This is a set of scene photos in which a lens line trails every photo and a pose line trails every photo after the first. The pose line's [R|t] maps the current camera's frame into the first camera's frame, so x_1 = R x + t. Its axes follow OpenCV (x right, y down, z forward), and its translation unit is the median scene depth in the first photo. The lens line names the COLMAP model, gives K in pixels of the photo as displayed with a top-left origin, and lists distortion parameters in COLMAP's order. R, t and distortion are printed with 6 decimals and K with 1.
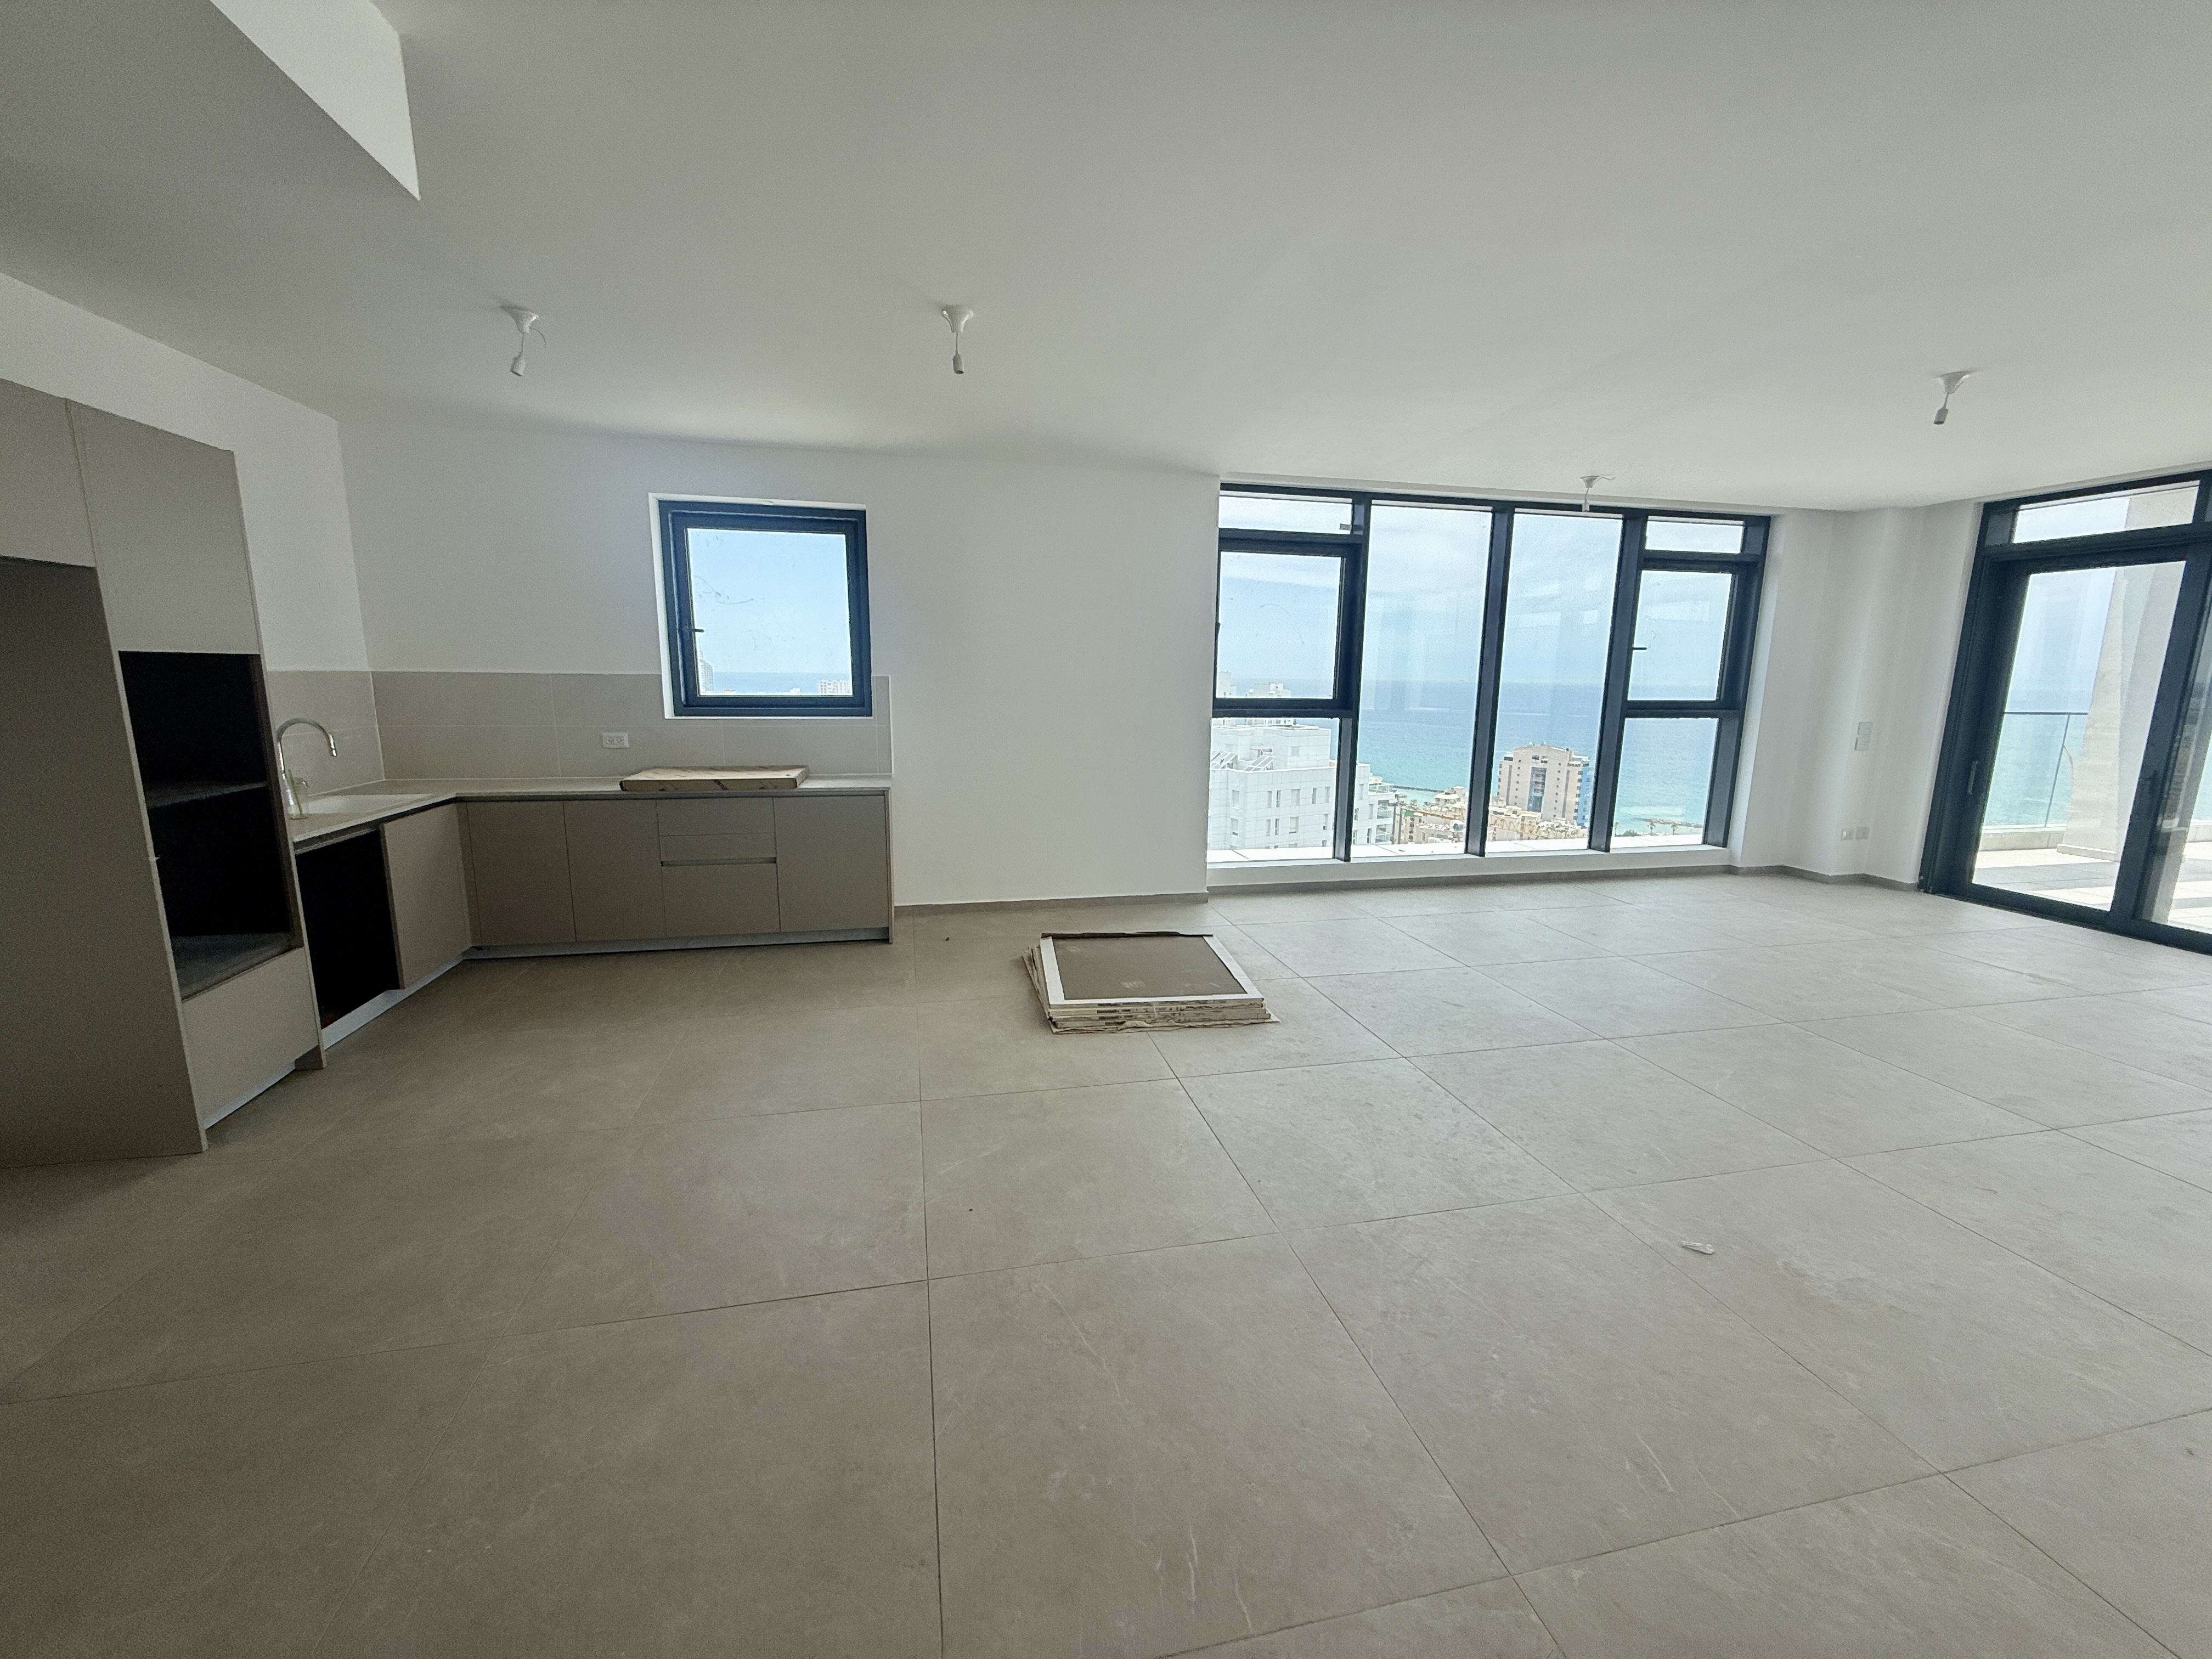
lens RADIAL K [[887.9, 0, 1103.1], [0, 887.9, 826.8], [0, 0, 1]] dist [0.001791, 0.000695]
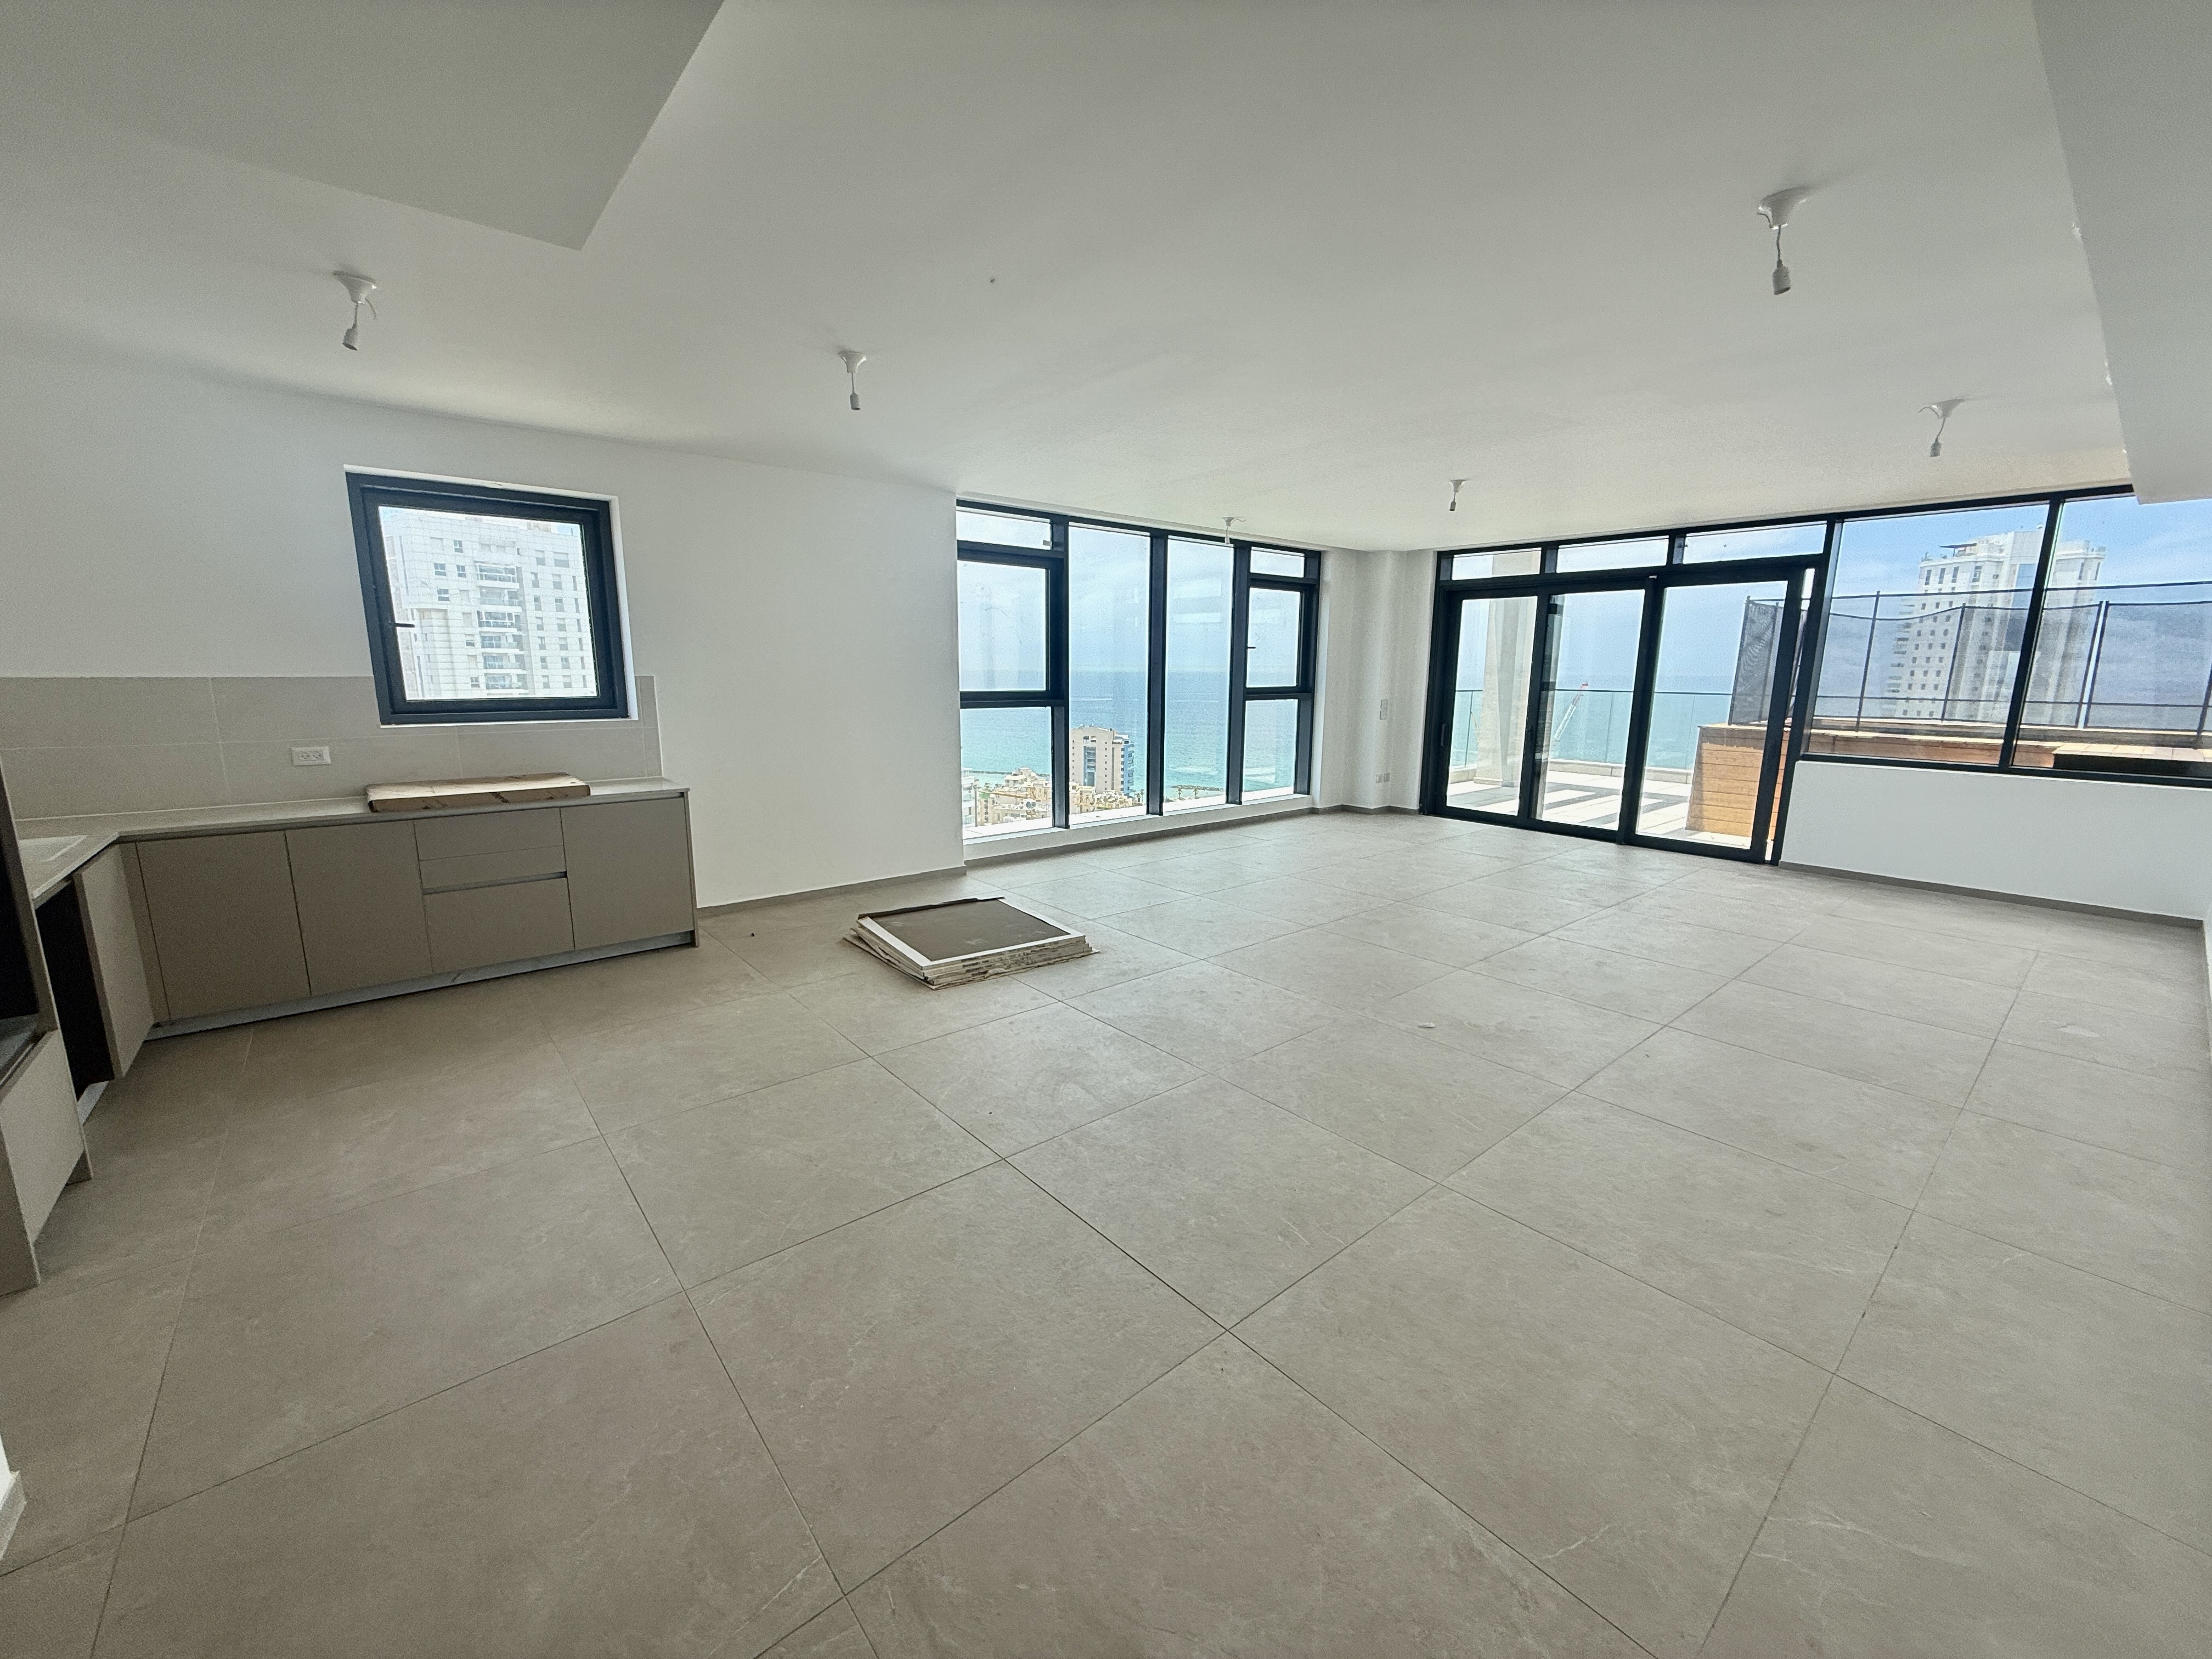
lens RADIAL K [[887.9, 0, 1108.5], [0, 887.9, 826.0], [0, 0, 1]] dist [0.001791, 0.000695]
pose [[0.886392, -0.087957, 0.454504, -0.247351], [0.082956, 0.996072, 0.030979, 0.004597], [-0.455443, 0.010244, 0.890206, -0.082711]]
